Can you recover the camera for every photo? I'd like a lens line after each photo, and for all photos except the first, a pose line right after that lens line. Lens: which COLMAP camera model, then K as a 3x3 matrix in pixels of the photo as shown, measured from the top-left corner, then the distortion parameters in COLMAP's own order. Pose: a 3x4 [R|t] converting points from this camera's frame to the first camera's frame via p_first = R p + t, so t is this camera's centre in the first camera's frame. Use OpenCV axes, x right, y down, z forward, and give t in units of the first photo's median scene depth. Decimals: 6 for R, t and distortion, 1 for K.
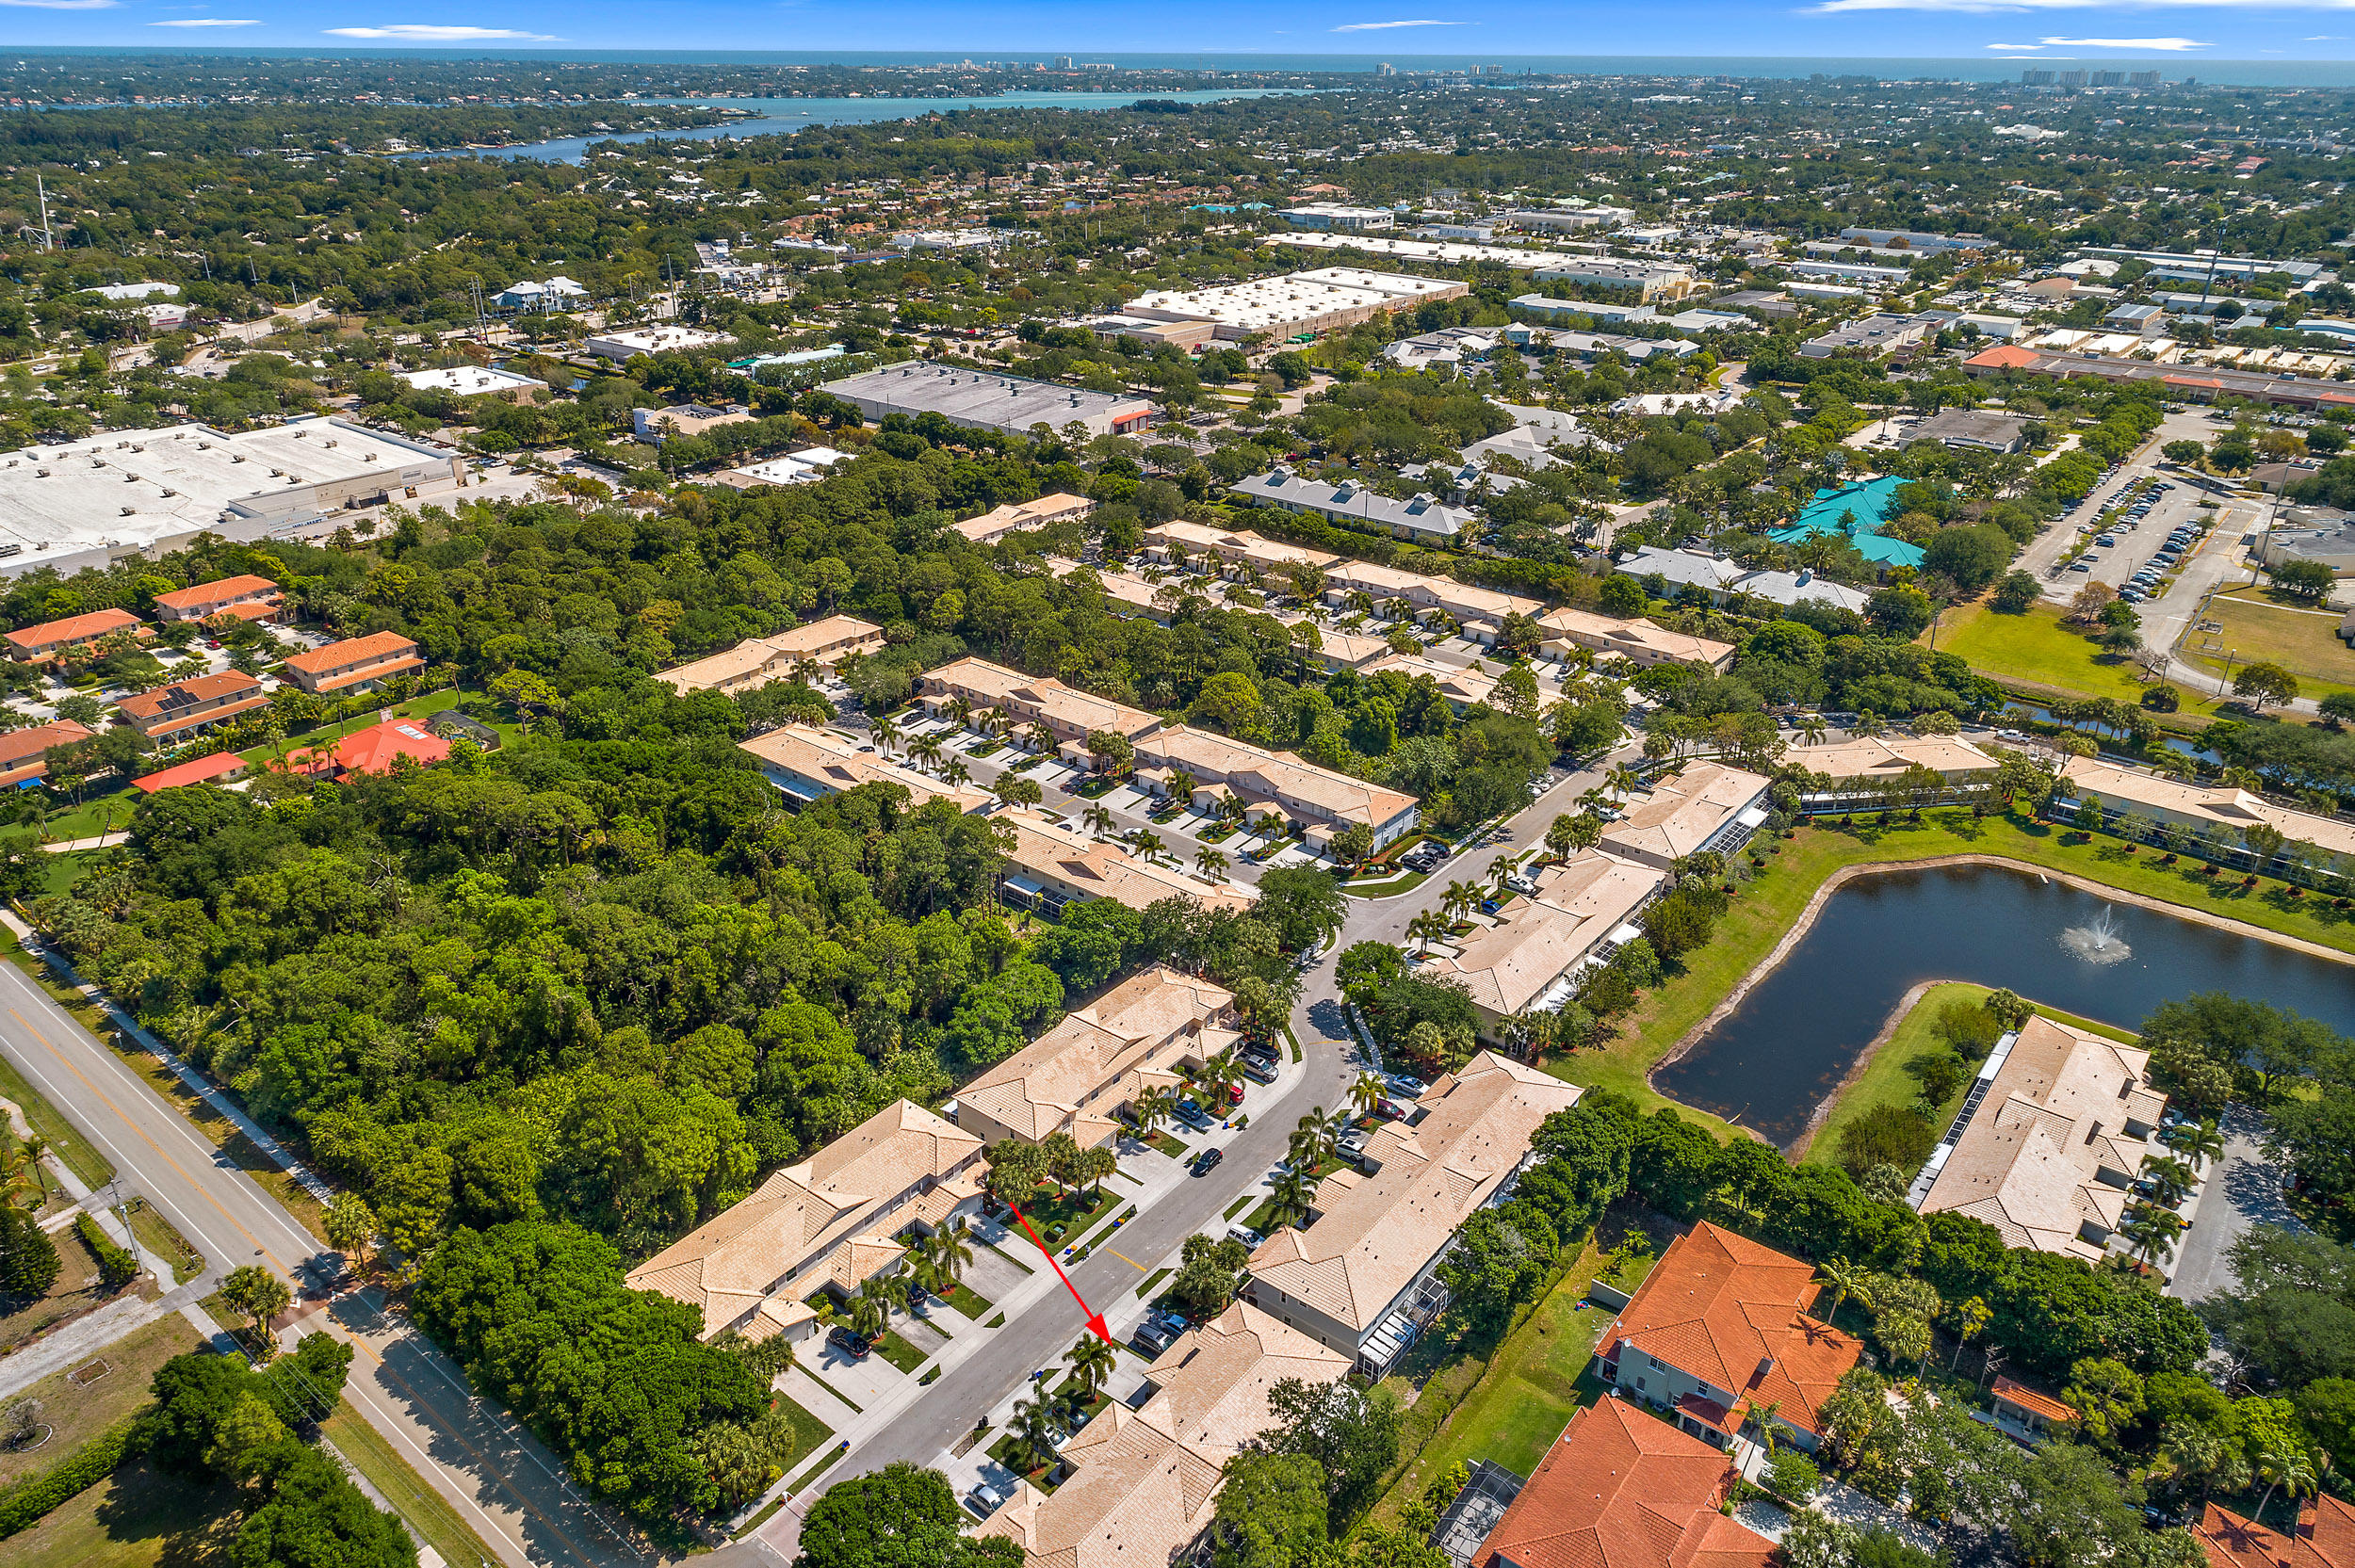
lens RADIAL K [[1606.0, 0, 1171.5], [0, 1606.0, 781.4], [0, 0, 1]] dist [-0.008979, 0.007899]
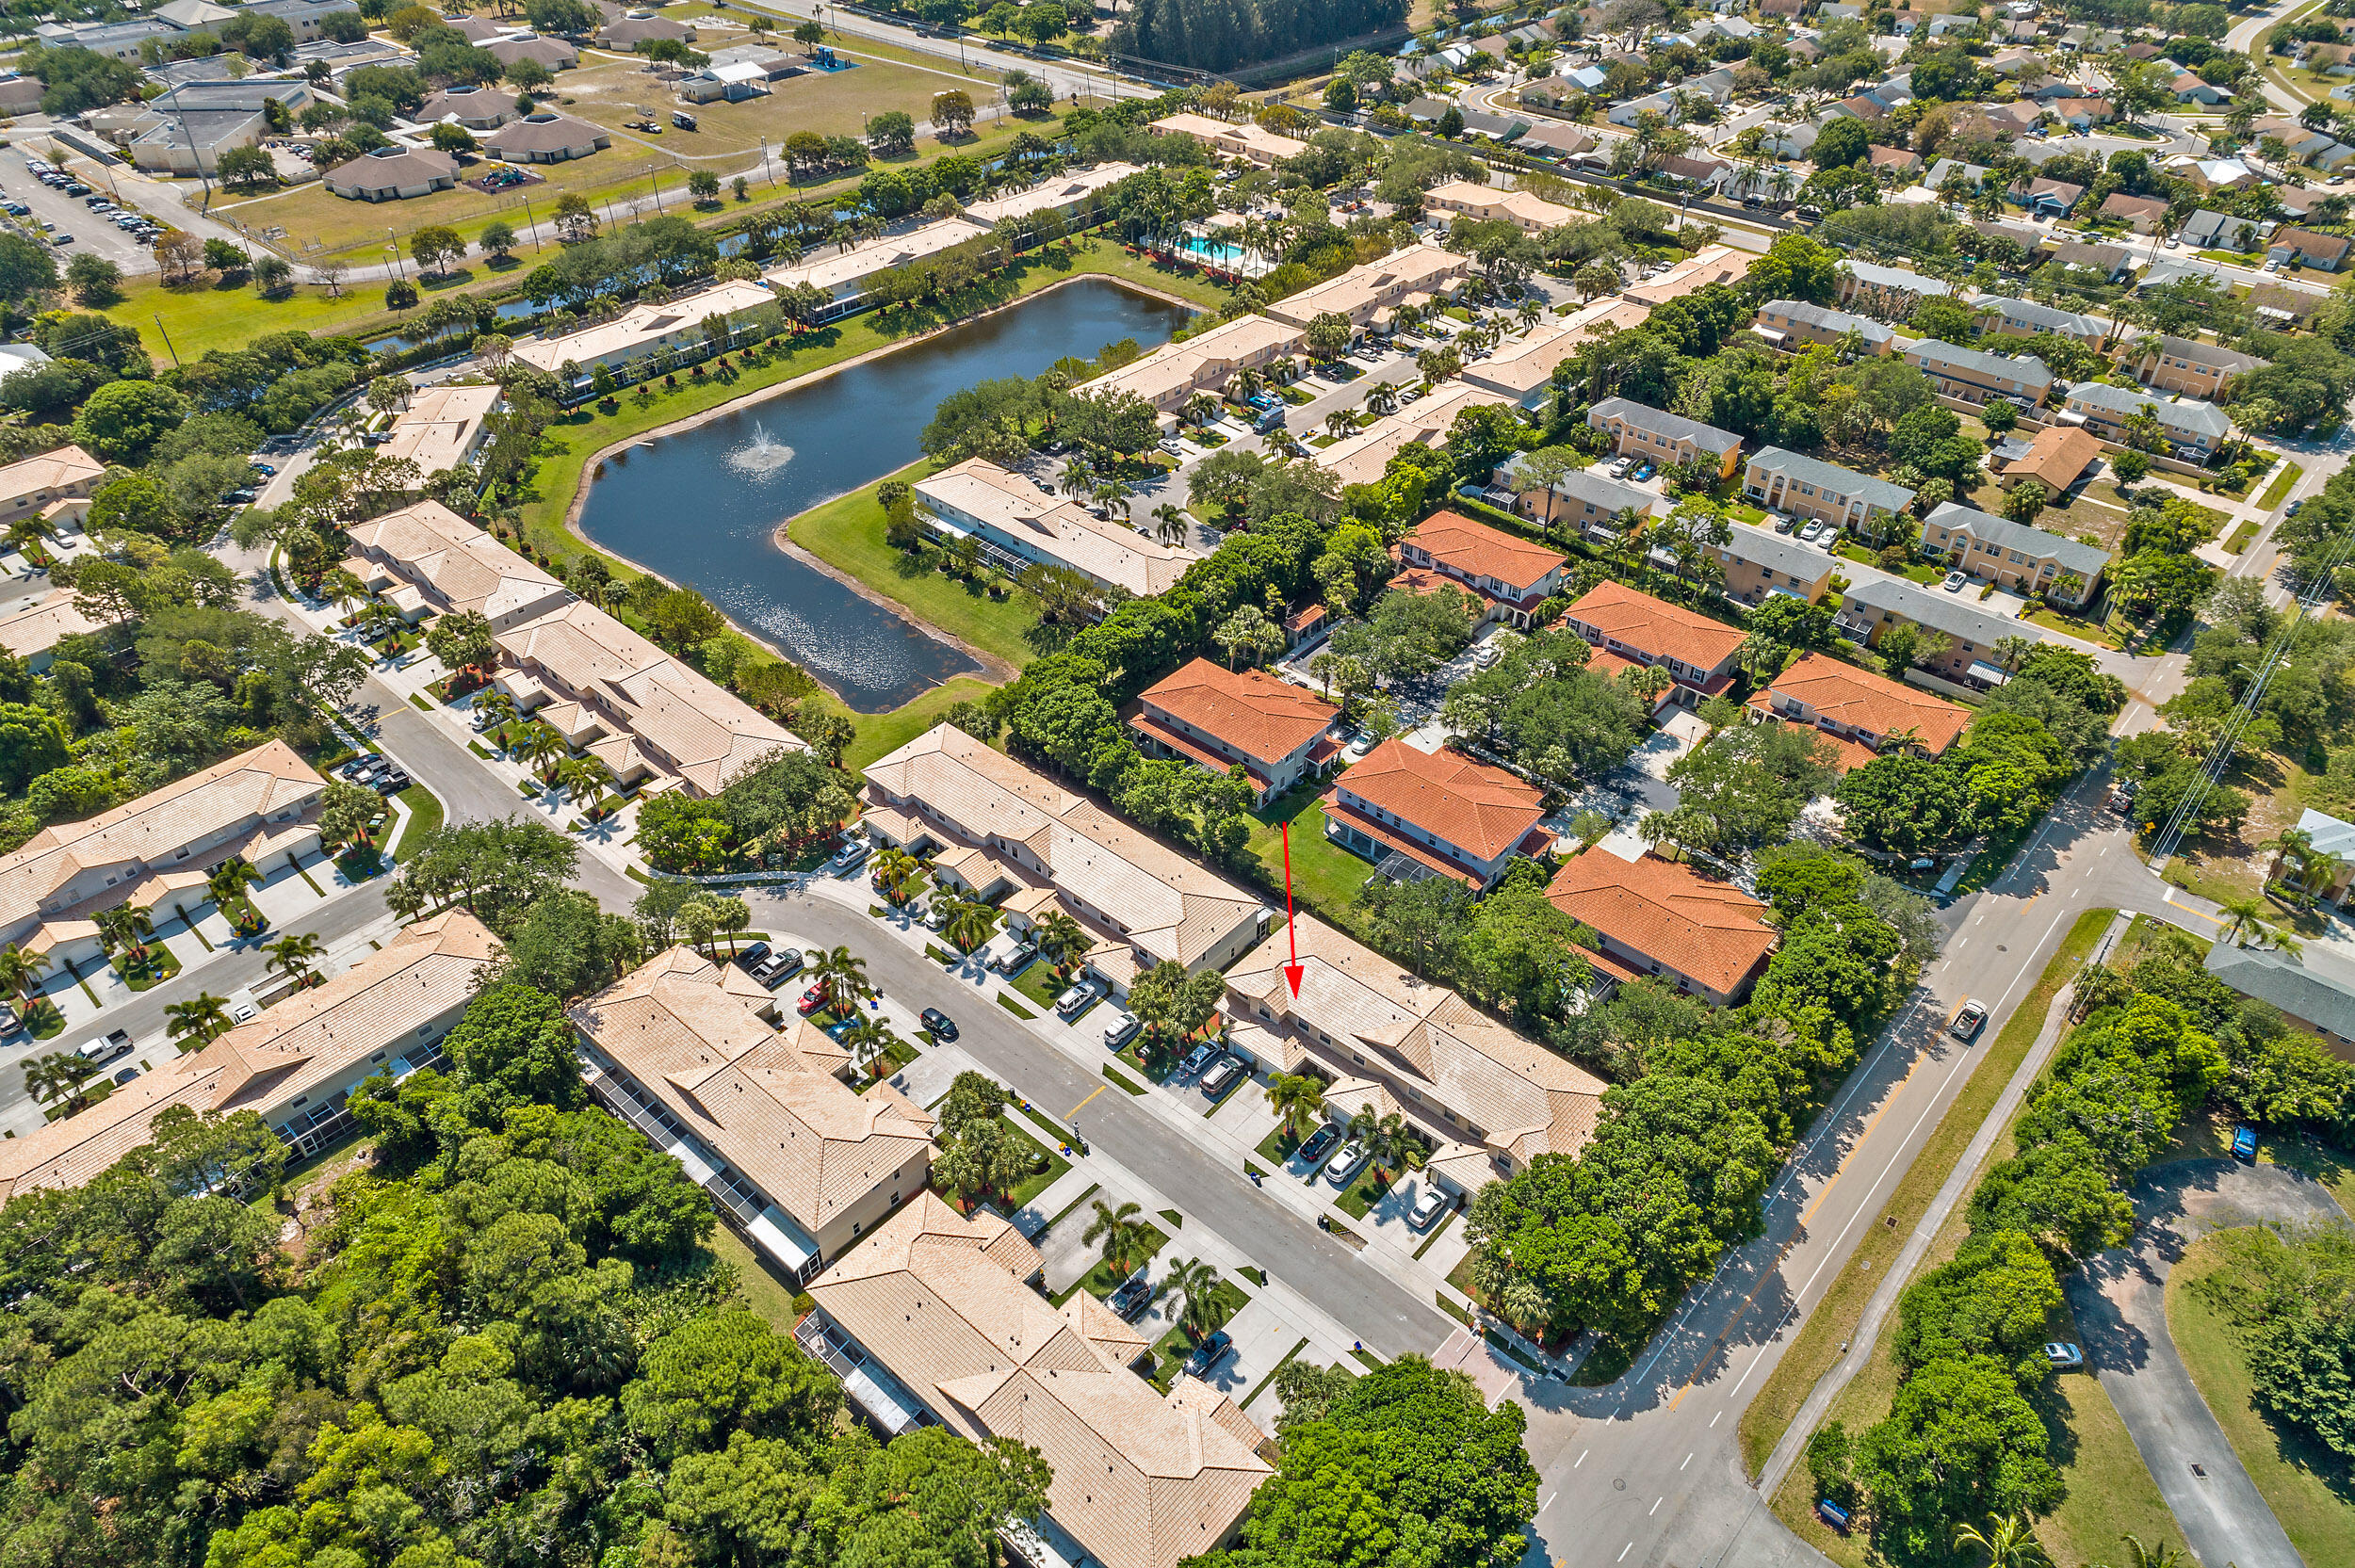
lens RADIAL K [[1606.0, 0, 1175.1], [0, 1606.0, 777.7], [0, 0, 1]] dist [-0.008979, 0.007899]
pose [[0.052440, -0.605657, 0.793996, -0.447085], [0.418025, 0.735390, 0.533345, -0.209366], [-0.906921, 0.303941, 0.291744, 0.451019]]
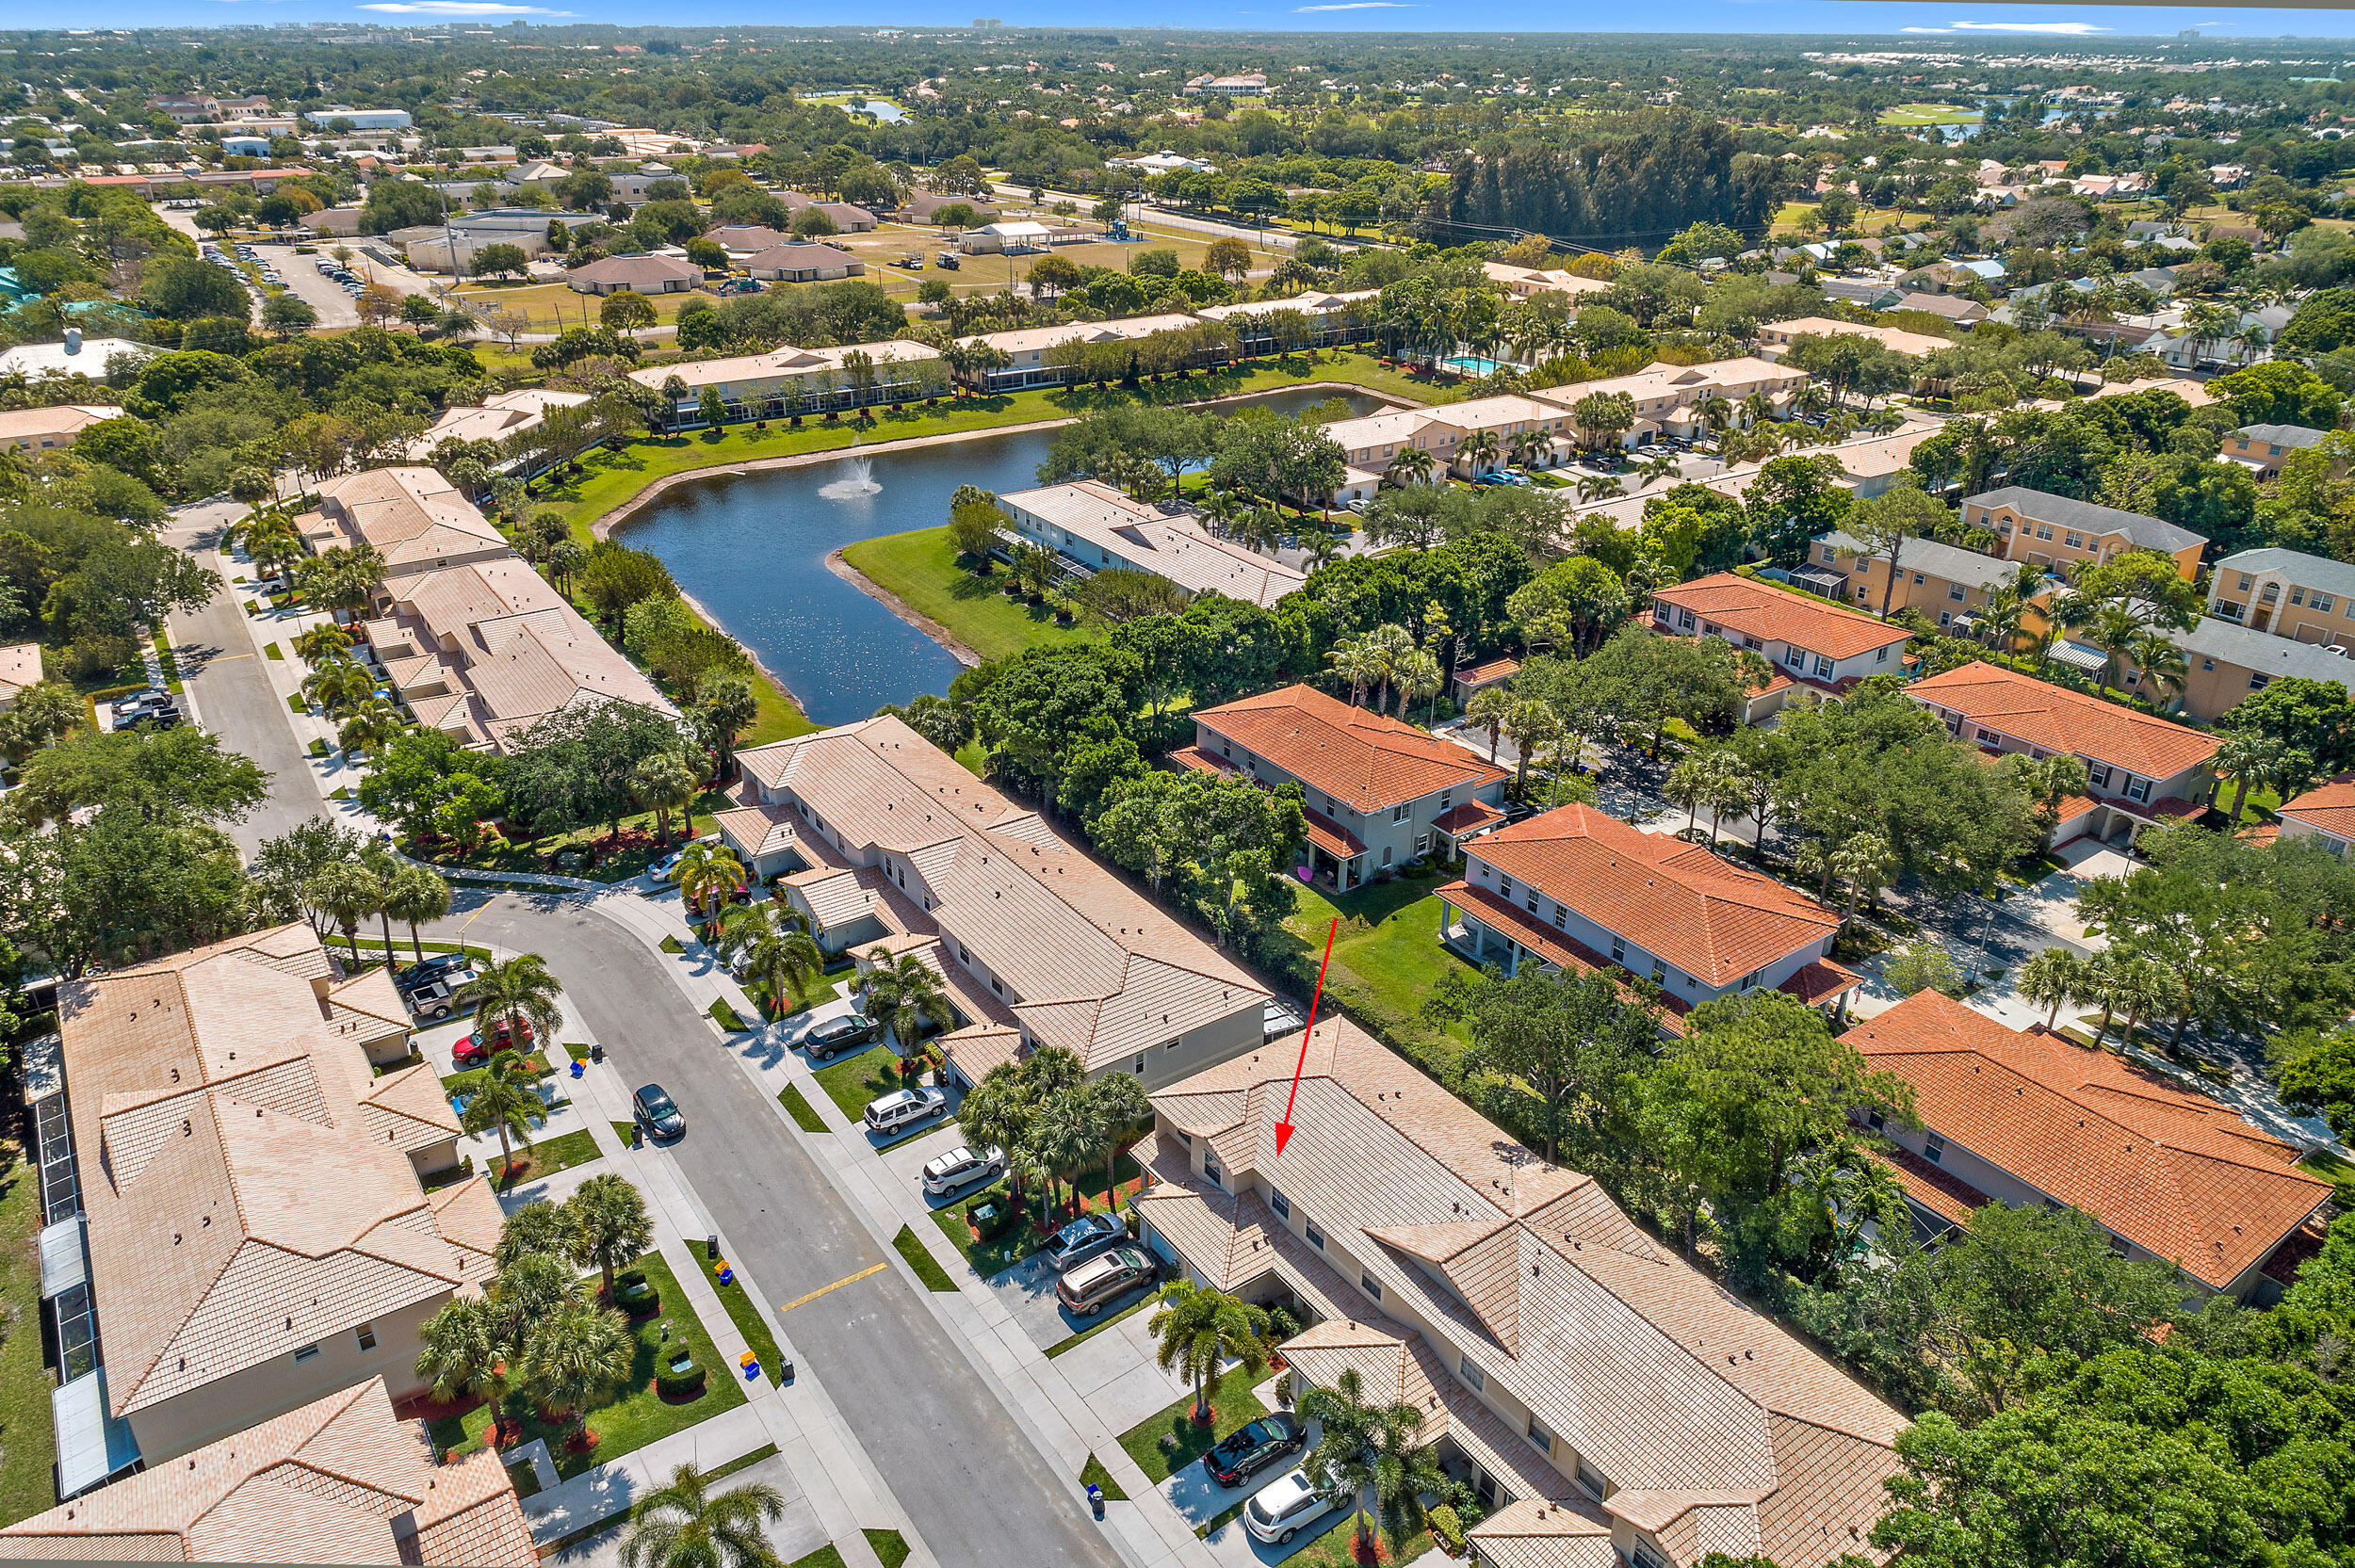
lens RADIAL K [[1606.0, 0, 1174.8], [0, 1606.0, 786.0], [0, 0, 1]] dist [-0.008979, 0.007899]
pose [[0.284521, -0.414203, 0.864571, -0.241154], [0.399481, 0.871040, 0.285838, 0.056365], [-0.871472, 0.264053, 0.413296, 0.486175]]
